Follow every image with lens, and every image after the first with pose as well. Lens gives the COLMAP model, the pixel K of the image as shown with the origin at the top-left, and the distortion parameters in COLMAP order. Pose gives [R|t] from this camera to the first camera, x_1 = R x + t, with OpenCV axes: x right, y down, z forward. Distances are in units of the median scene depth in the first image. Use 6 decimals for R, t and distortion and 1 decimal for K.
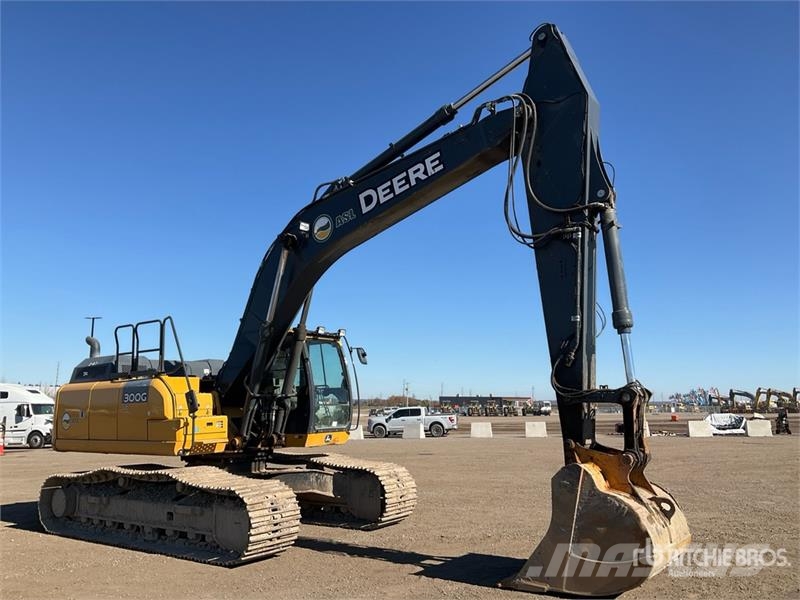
lens RADIAL K [[652.6, 0, 402.8], [0, 652.6, 297.9], [0, 0, 1]] dist [0.088514, -0.169617]
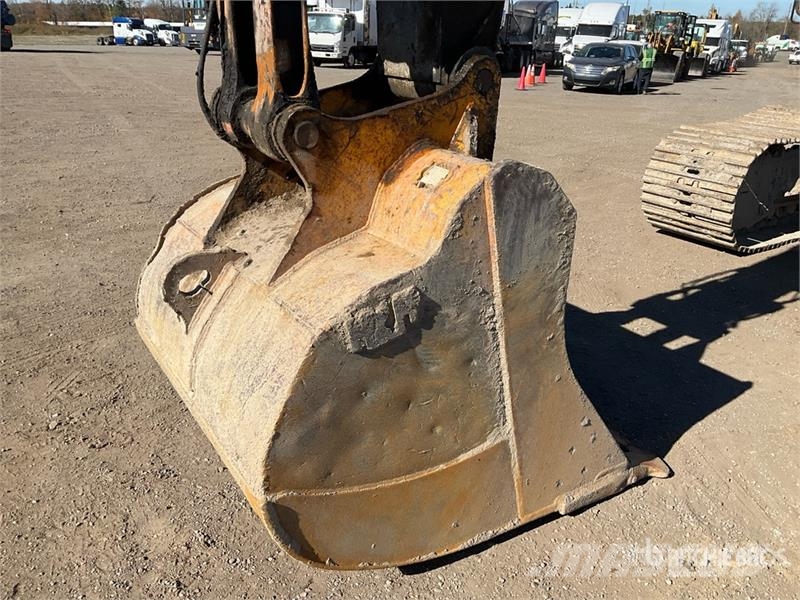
lens RADIAL K [[667.3, 0, 400.0], [0, 667.3, 300.0], [0, 0, 1]] dist [0.006570, -0.022618]
pose [[-0.344236, 0.354895, -0.869224, 0.385328], [0.117110, 0.934807, 0.335293, 0.139196], [0.931551, 0.013626, -0.363356, 0.725073]]
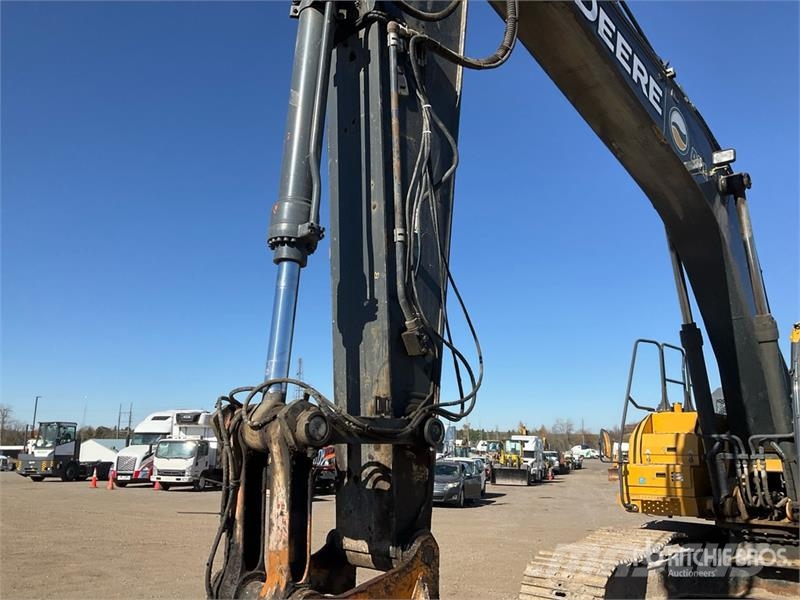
lens RADIAL K [[658.4, 0, 400.0], [0, 658.4, 300.0], [0, 0, 1]] dist [0.091983, -0.182919]
pose [[-0.122484, -0.205191, -0.971027, 0.453749], [0.142744, 0.964580, -0.221834, 0.109100], [0.982152, -0.165779, -0.088856, 0.705253]]
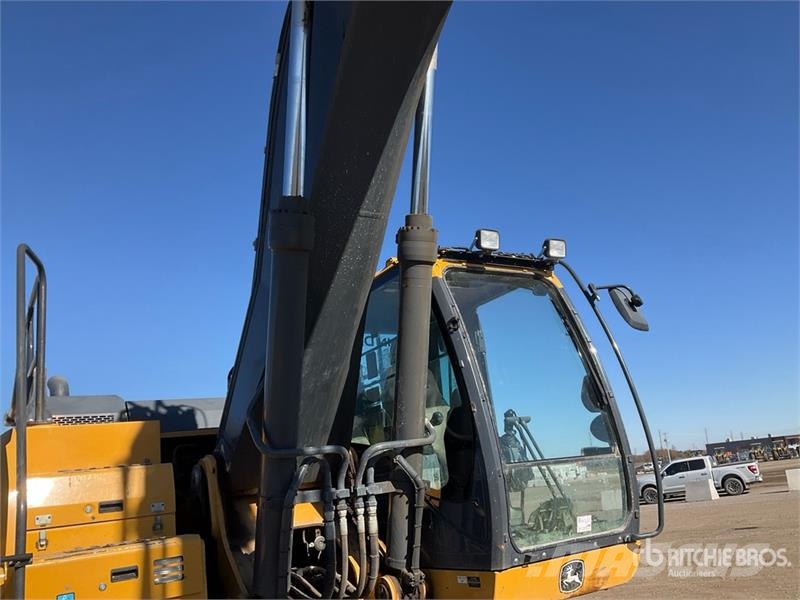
lens RADIAL K [[657.1, 0, 391.1], [0, 657.1, 290.1], [0, 0, 1]] dist [0.000842, -0.041366]
pose [[0.923014, -0.194307, -0.332100, -0.064269], [0.156602, 0.978110, -0.137031, 0.113324], [0.351456, 0.074474, 0.933237, 0.671461]]
